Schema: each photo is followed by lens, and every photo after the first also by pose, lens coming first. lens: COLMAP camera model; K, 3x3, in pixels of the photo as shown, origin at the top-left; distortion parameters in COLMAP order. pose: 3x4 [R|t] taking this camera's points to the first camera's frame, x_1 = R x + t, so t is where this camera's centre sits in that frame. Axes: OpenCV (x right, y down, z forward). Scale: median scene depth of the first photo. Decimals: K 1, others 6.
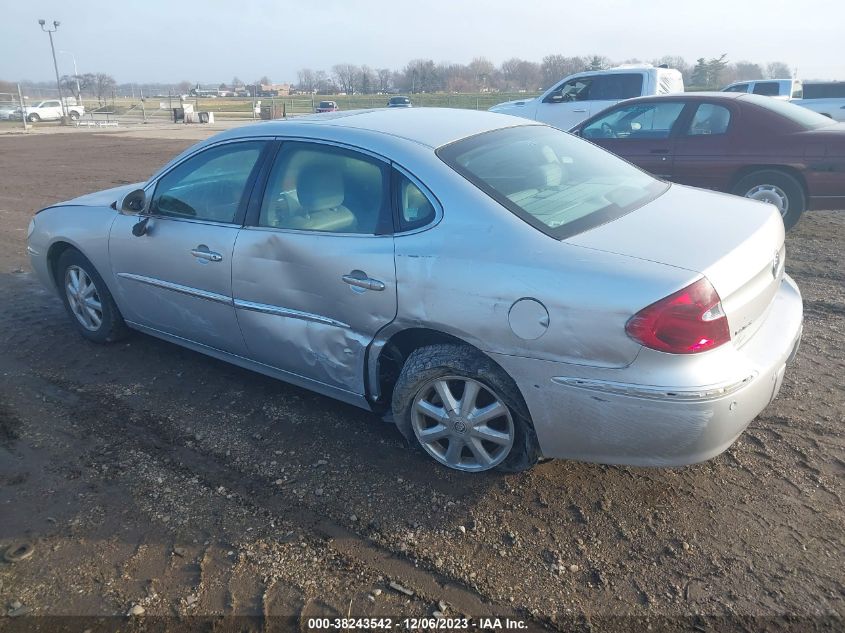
lens RADIAL K [[660.8, 0, 417.3], [0, 660.8, 321.6], [0, 0, 1]] dist [0.059005, -0.030410]
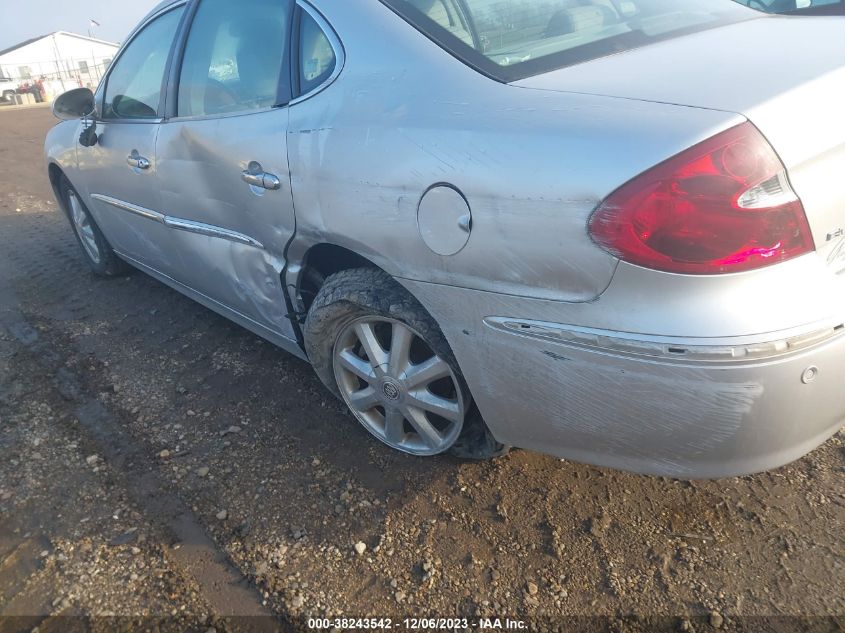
lens RADIAL K [[660.8, 0, 420.3], [0, 660.8, 311.0], [0, 0, 1]] dist [0.059005, -0.030410]
pose [[0.972837, 0.012413, -0.231159, 0.264818], [0.002403, 0.997966, 0.063703, 0.037396], [0.231480, -0.062528, 0.970828, 0.379513]]
